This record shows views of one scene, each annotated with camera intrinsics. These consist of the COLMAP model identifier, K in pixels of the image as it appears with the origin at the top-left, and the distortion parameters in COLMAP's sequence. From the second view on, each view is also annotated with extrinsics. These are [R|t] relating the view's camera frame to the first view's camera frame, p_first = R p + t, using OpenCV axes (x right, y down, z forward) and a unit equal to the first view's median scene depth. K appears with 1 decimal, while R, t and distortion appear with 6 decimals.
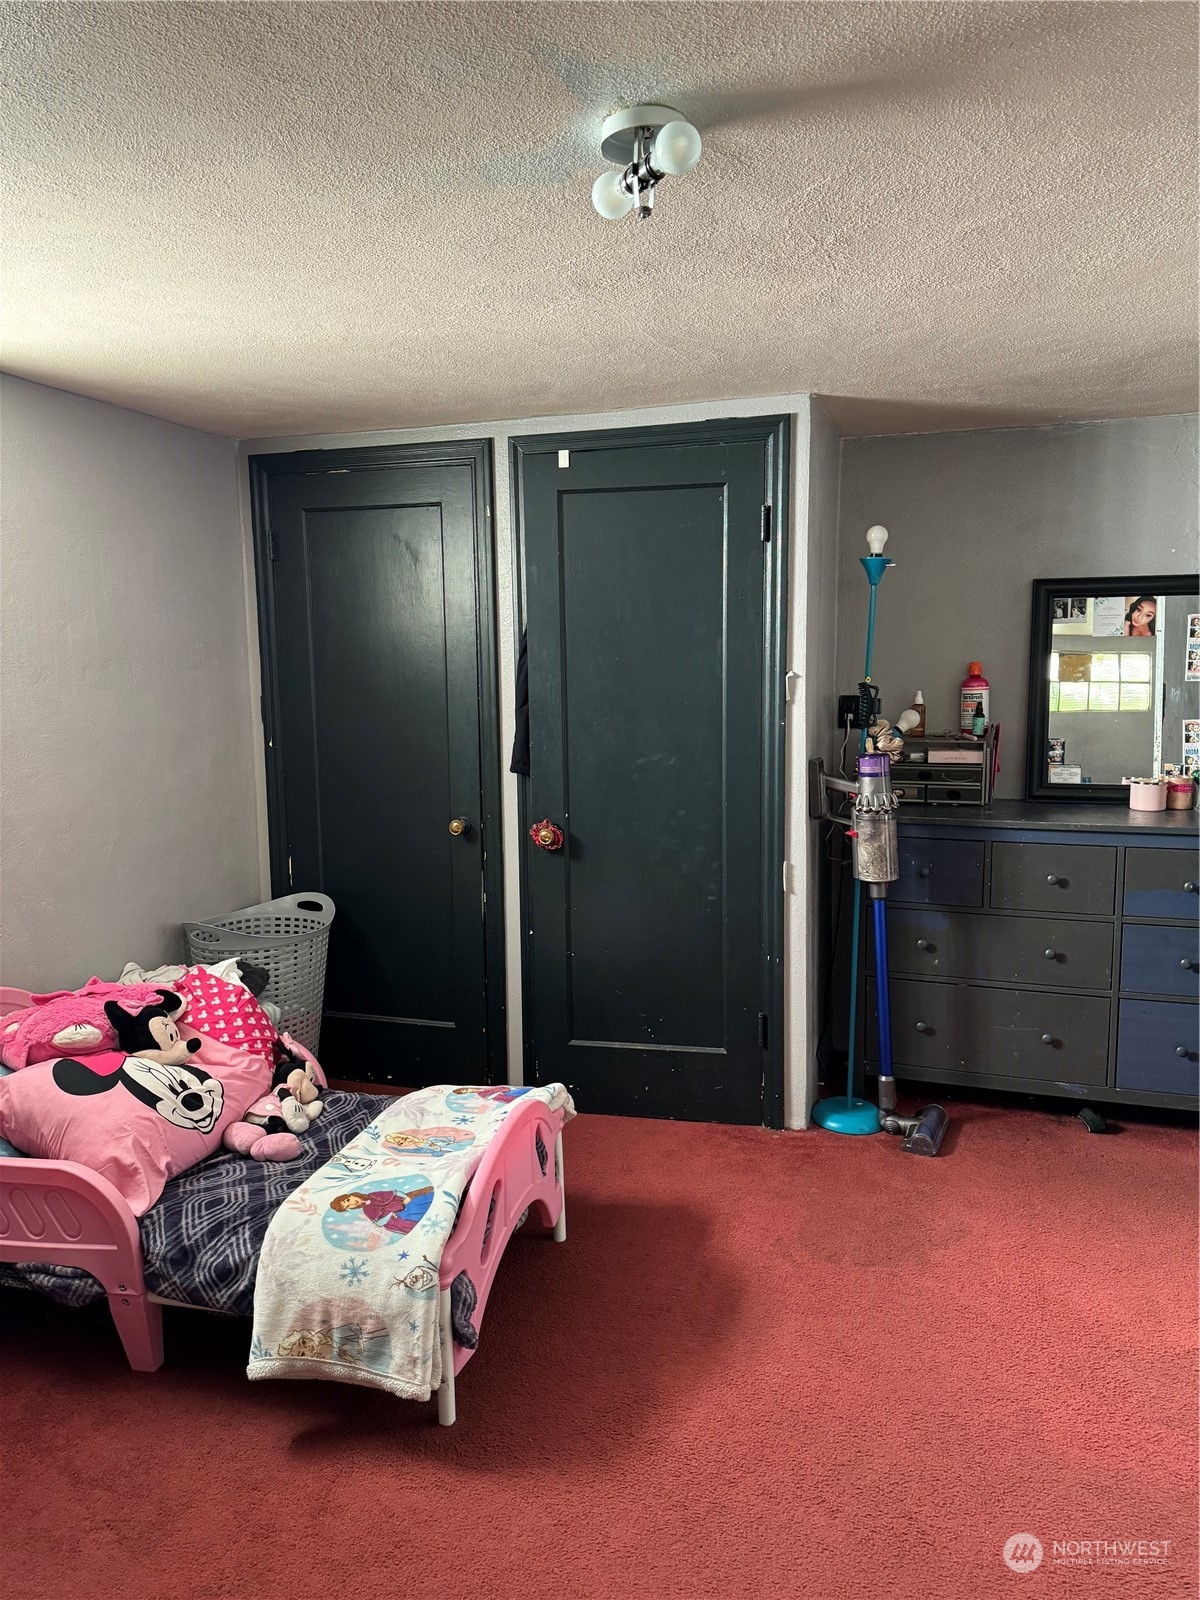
lens RADIAL K [[1103.2, 0, 603.3], [0, 1103.2, 801.3], [0, 0, 1]] dist [0.013183, -0.034580]
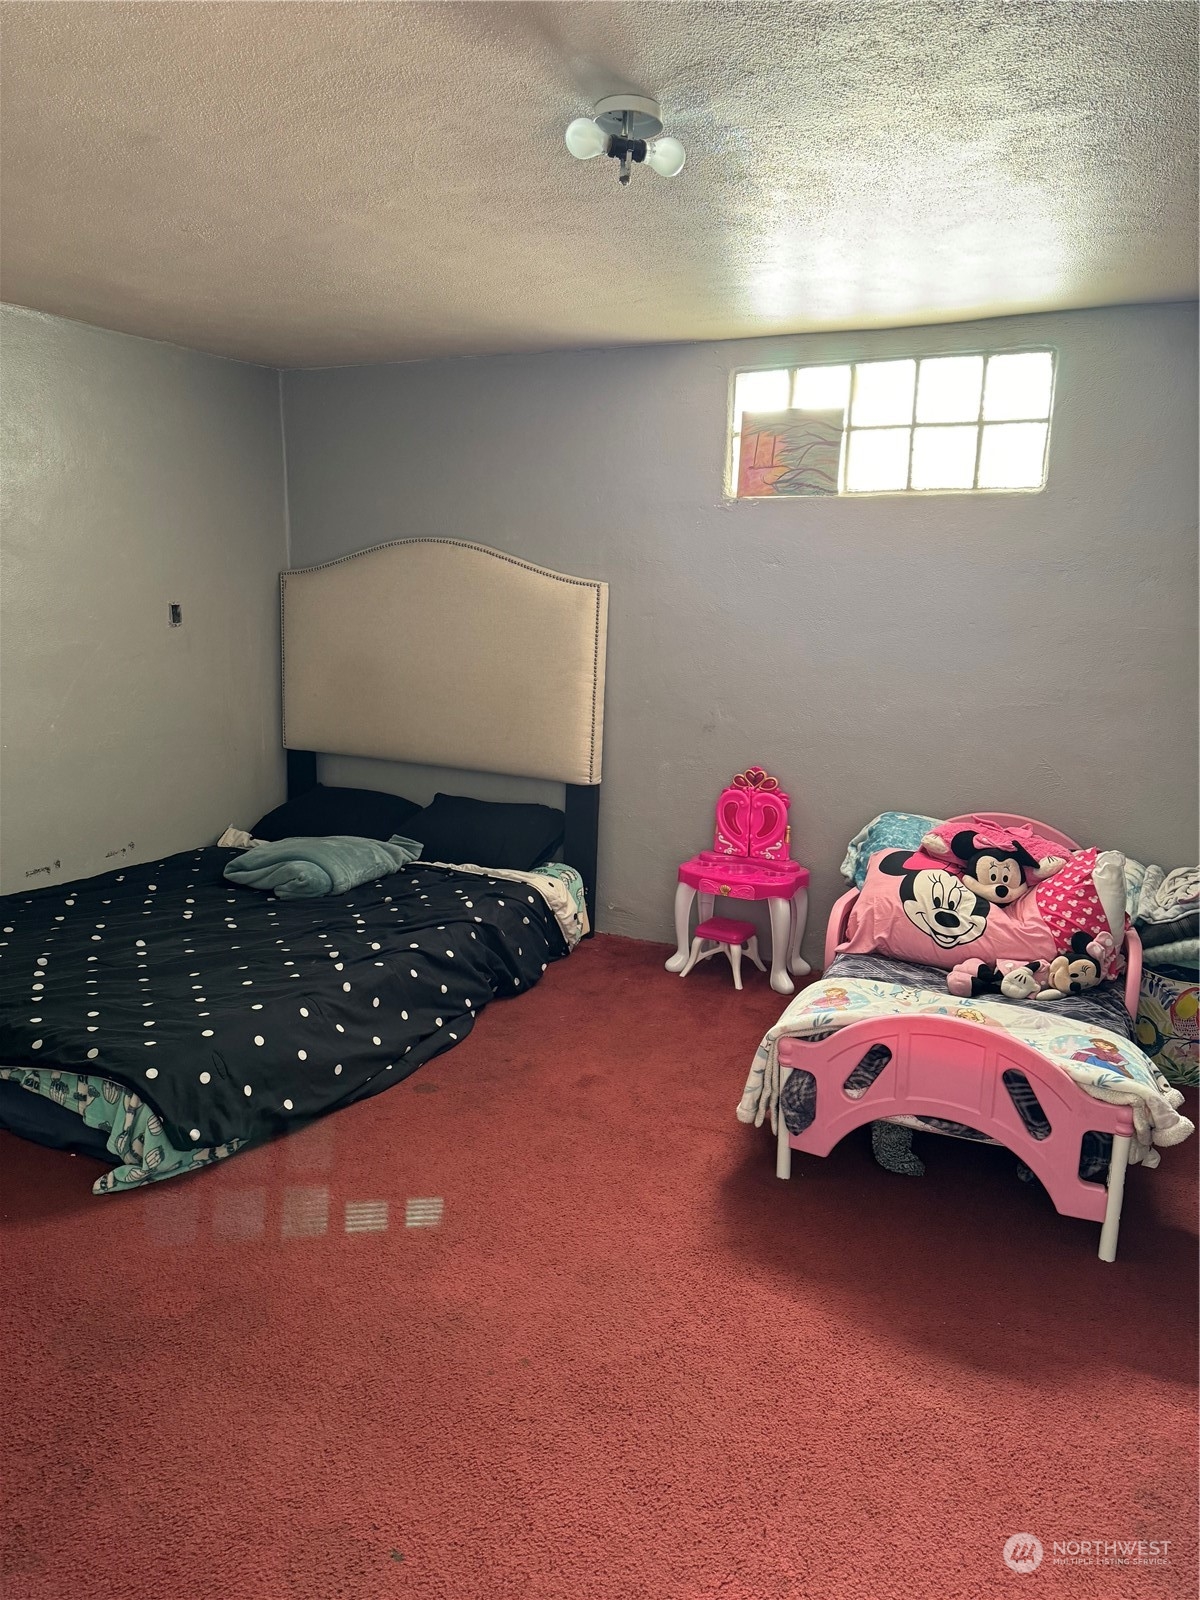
lens RADIAL K [[1103.2, 0, 601.5], [0, 1103.2, 796.7], [0, 0, 1]] dist [0.013183, -0.034580]
pose [[-0.146692, 0.210875, -0.966444, 0.855627], [-0.148038, 0.961329, 0.232229, -0.089988], [0.978042, 0.177137, -0.109801, 0.741358]]
